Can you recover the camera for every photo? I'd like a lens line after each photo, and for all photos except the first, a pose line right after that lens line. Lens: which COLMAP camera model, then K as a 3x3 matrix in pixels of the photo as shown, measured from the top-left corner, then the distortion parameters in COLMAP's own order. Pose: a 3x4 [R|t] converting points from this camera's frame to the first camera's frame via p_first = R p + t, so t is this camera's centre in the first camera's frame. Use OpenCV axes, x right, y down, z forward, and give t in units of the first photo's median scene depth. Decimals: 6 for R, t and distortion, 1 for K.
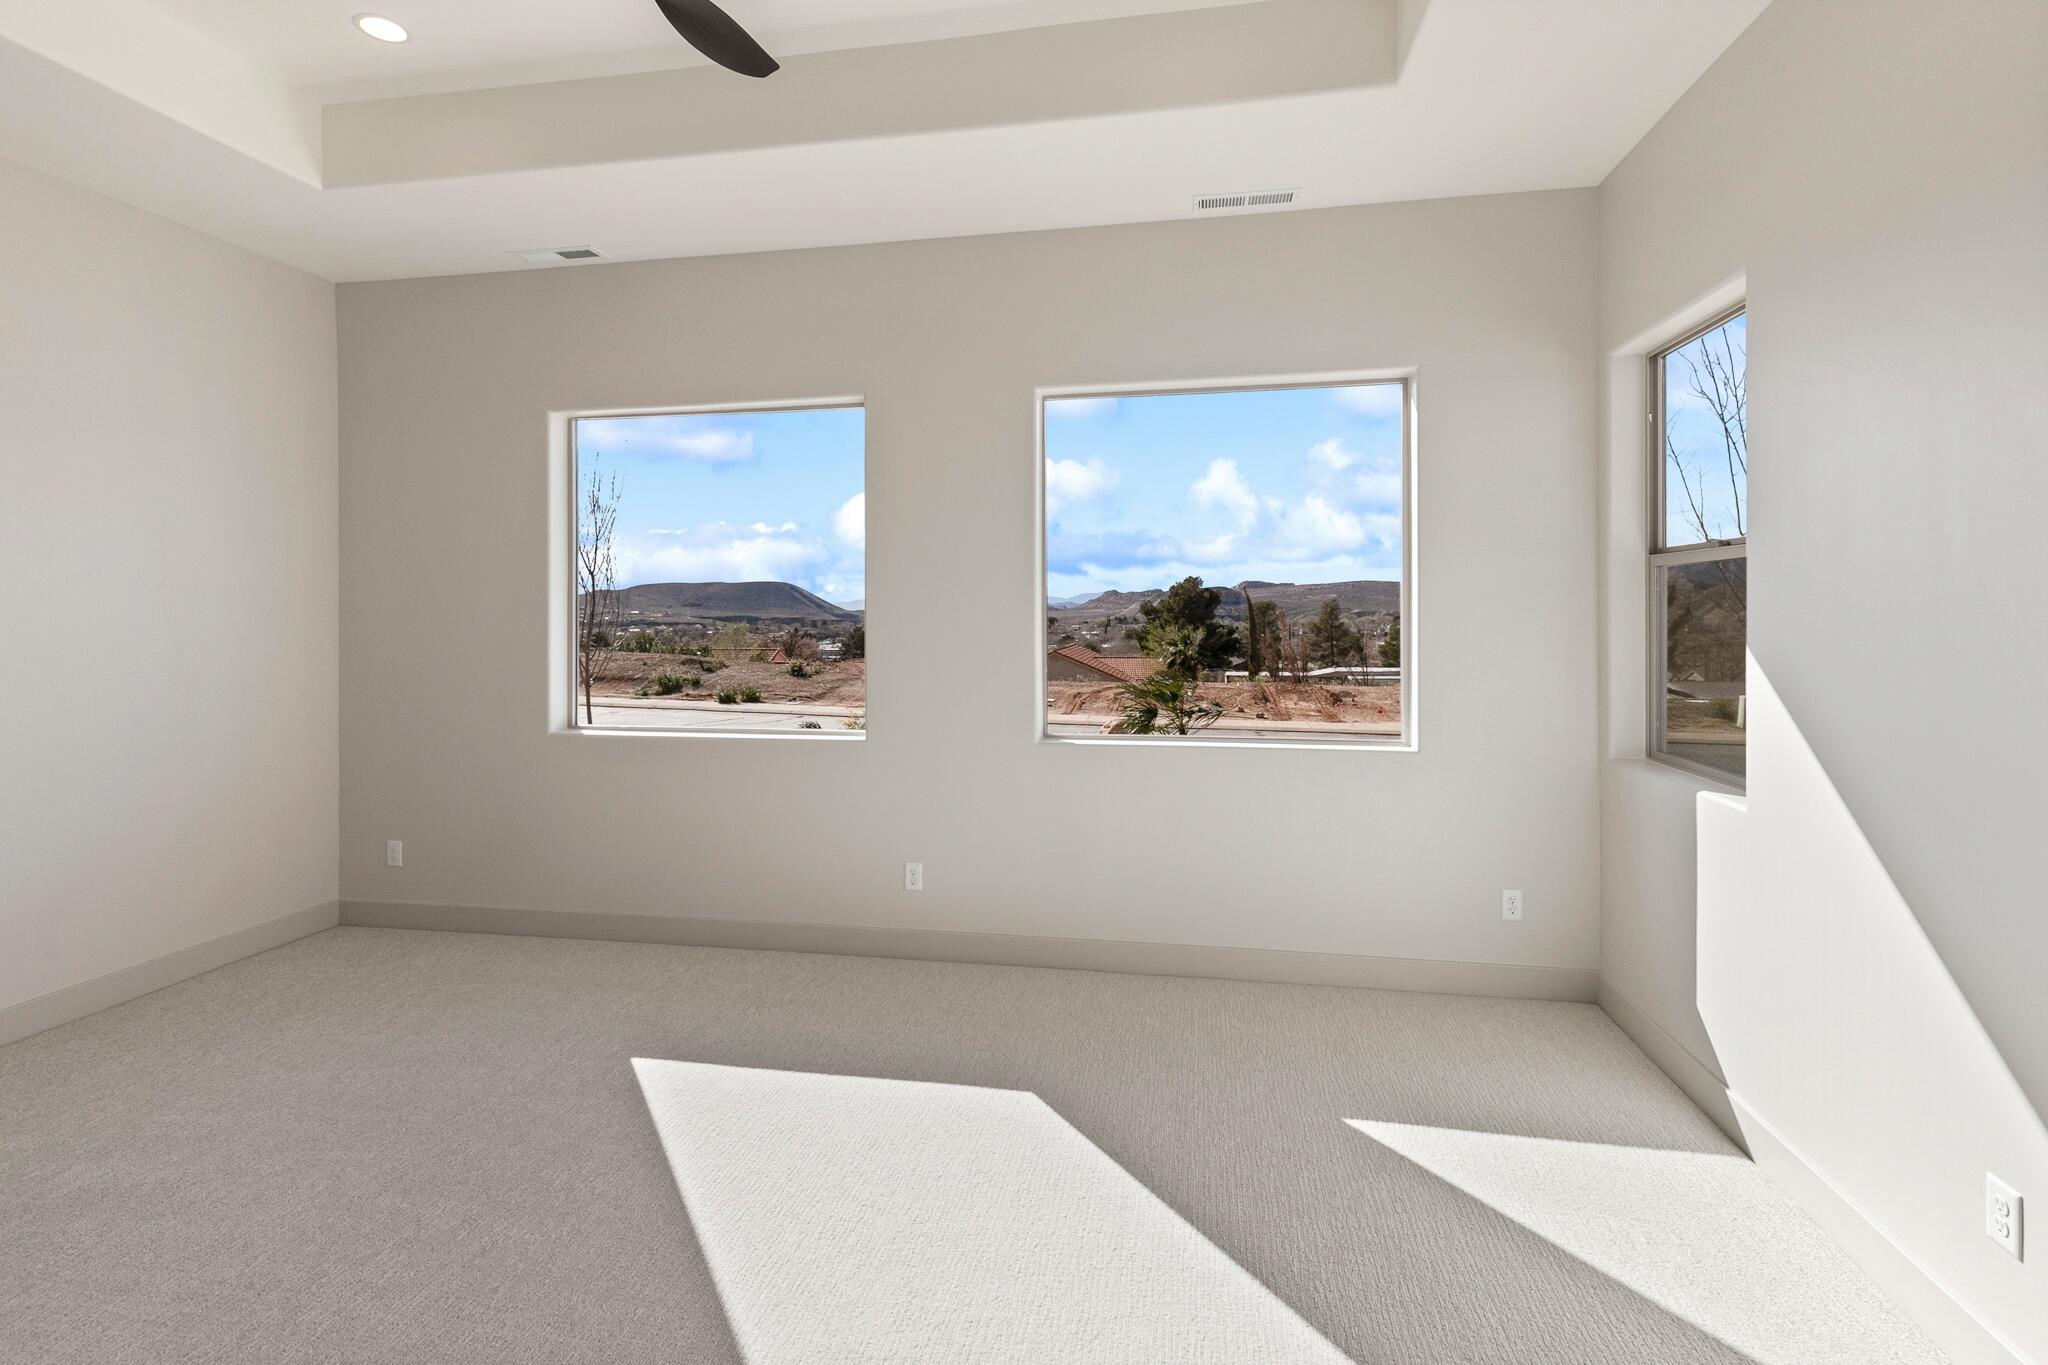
lens RADIAL K [[923.3, 0, 1029.7], [0, 923.3, 603.2], [0, 0, 1]] dist [-0.017285, -0.009434]
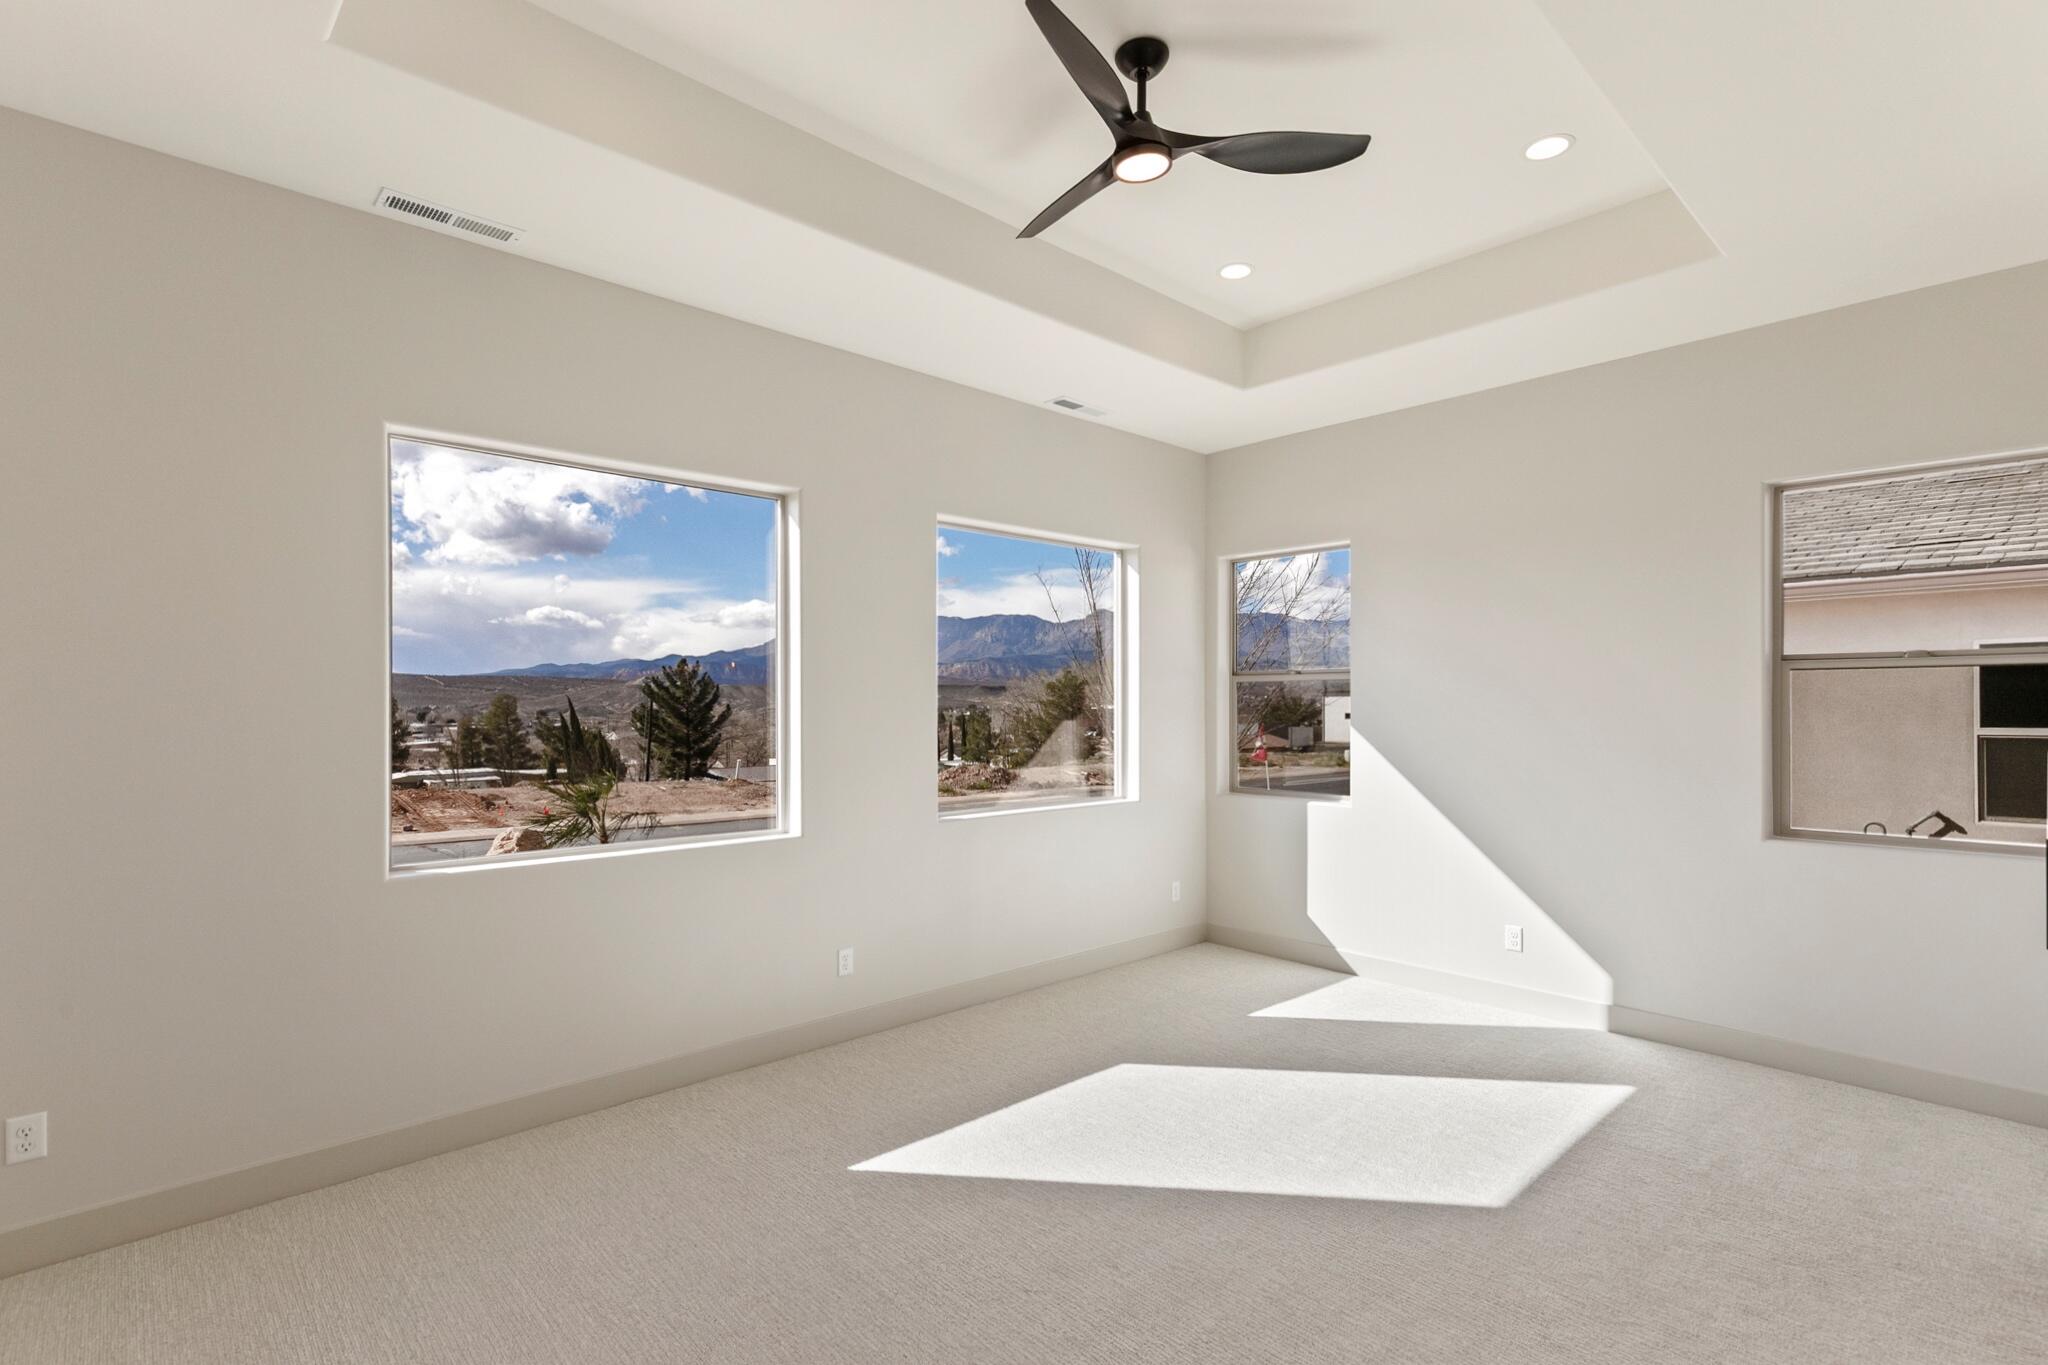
lens RADIAL K [[963.4, 0, 1029.8], [0, 963.4, 710.1], [0, 0, 1]] dist [0.005853, 0.000331]
pose [[0.601357, -0.003149, 0.798974, -0.926747], [-0.008907, 0.999904, 0.010645, -0.003894], [-0.798931, -0.013518, 0.601271, 0.185040]]
